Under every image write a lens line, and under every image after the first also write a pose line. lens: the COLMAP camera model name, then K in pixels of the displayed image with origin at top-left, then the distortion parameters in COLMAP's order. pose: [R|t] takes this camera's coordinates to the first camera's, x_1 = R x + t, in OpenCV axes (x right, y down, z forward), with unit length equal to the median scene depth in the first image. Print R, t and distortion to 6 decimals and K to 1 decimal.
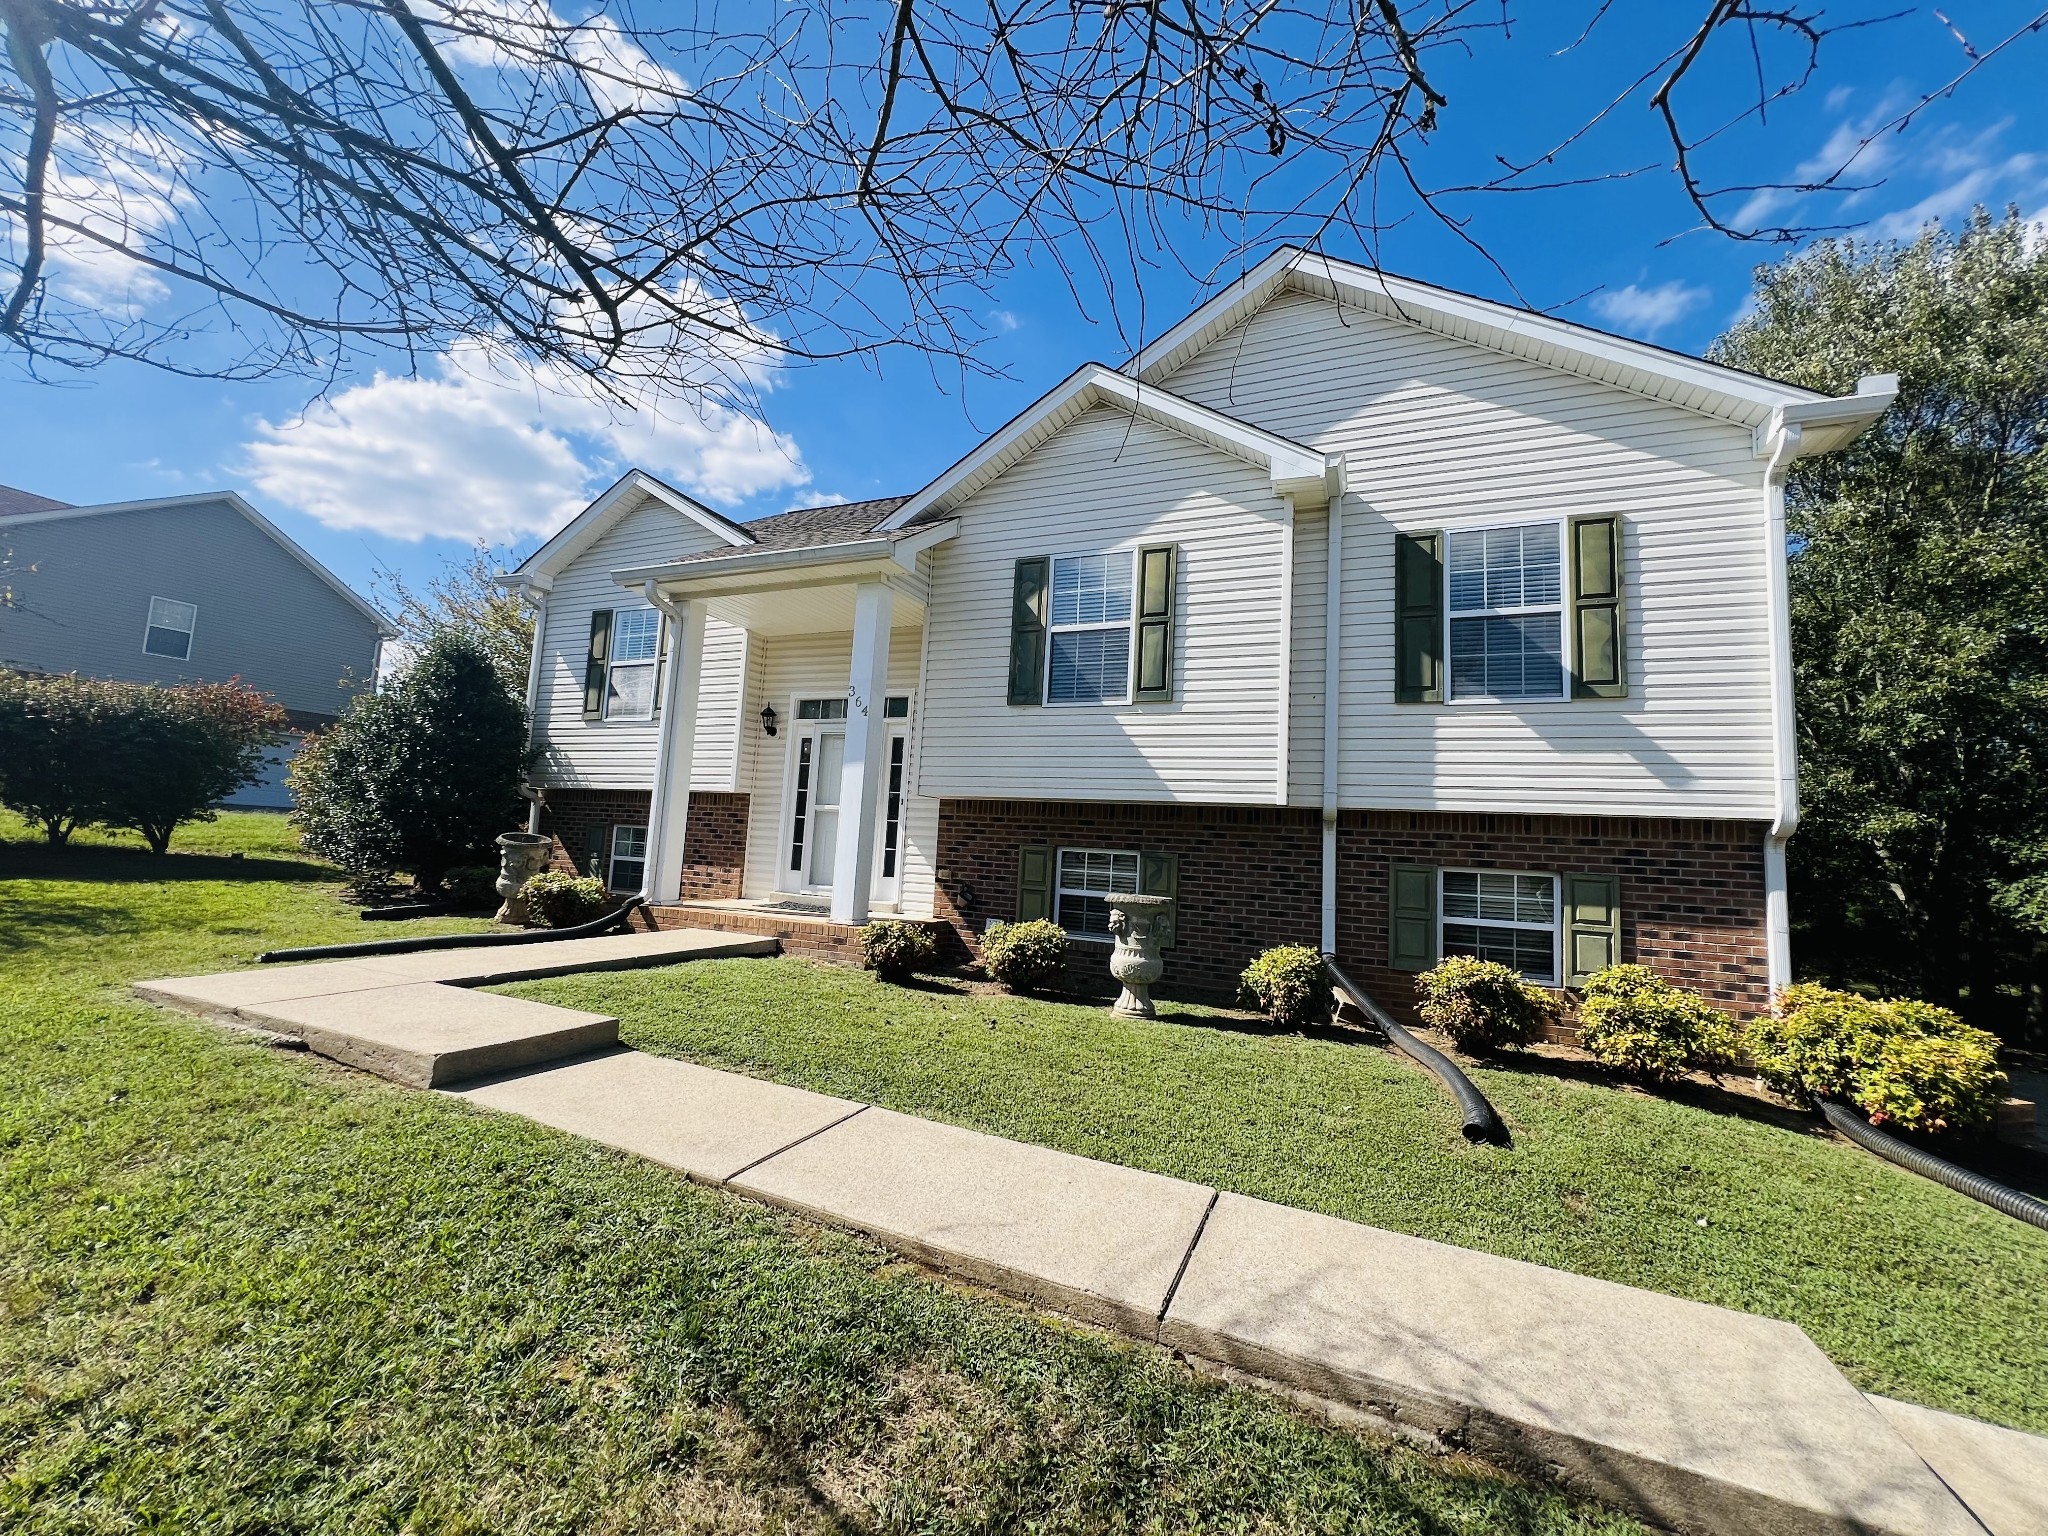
lens RADIAL K [[807.2, 0, 1024.0], [0, 807.2, 768.0], [0, 0, 1]] dist [-0.002503, -0.000253]
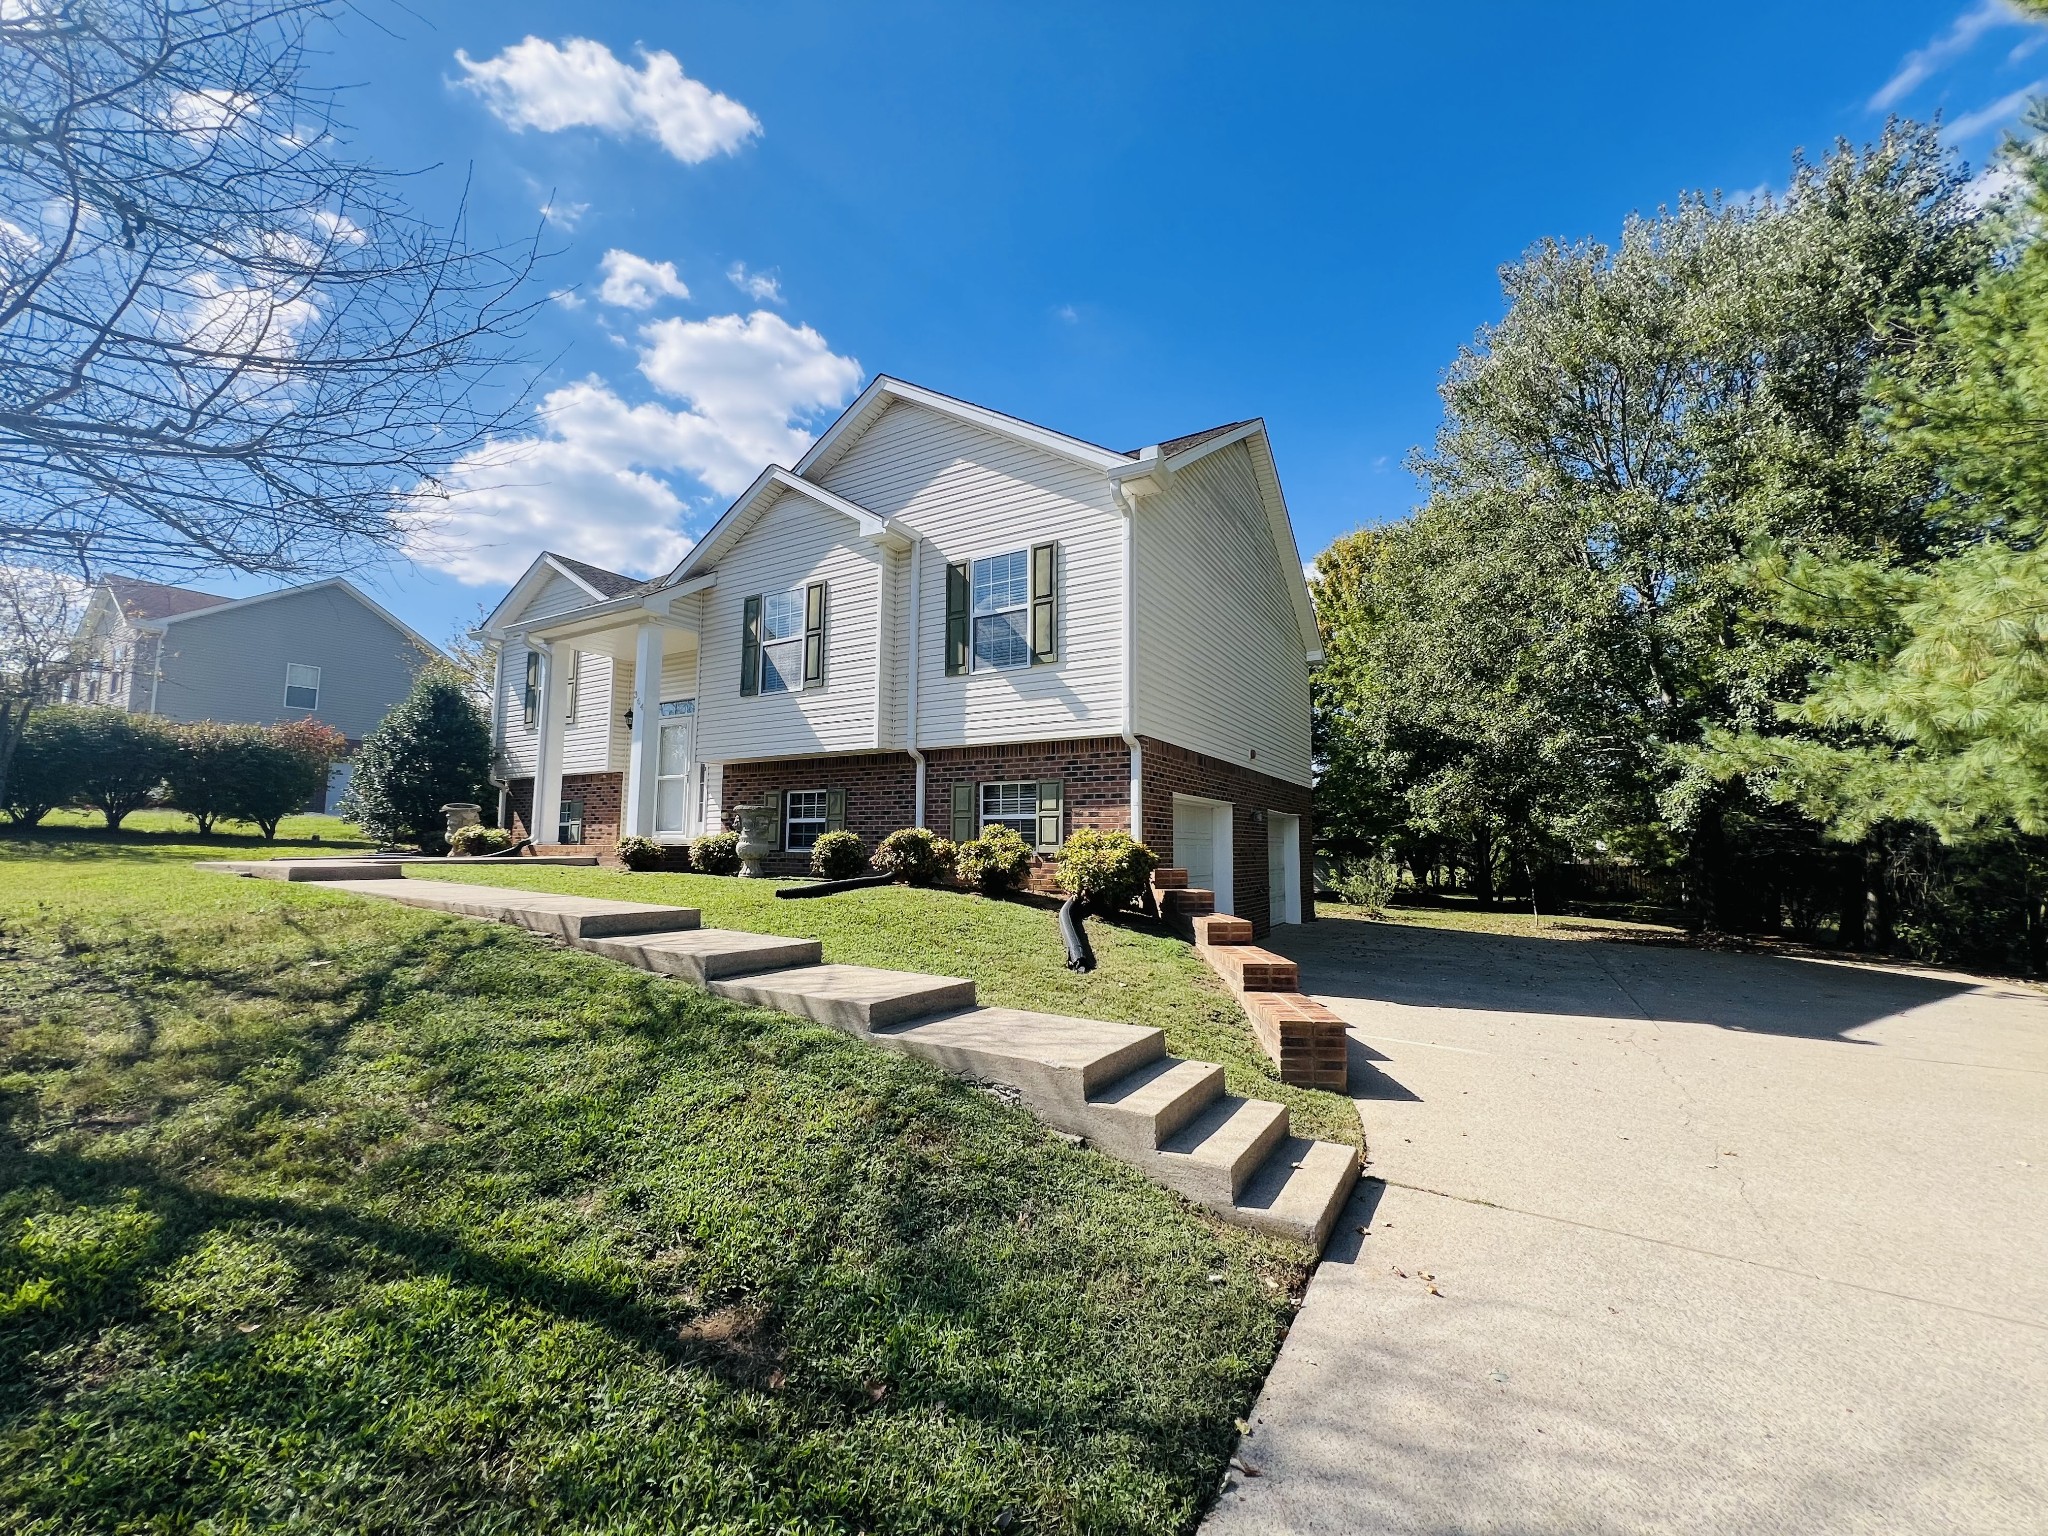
lens RADIAL K [[817.7, 0, 1016.2], [0, 817.7, 761.8], [0, 0, 1]] dist [-0.001223, 0.000118]
pose [[0.989710, -0.062733, -0.128601, 0.724433], [0.062163, 0.998030, -0.008447, 0.093469], [0.128877, 0.000366, 0.991660, -0.467082]]
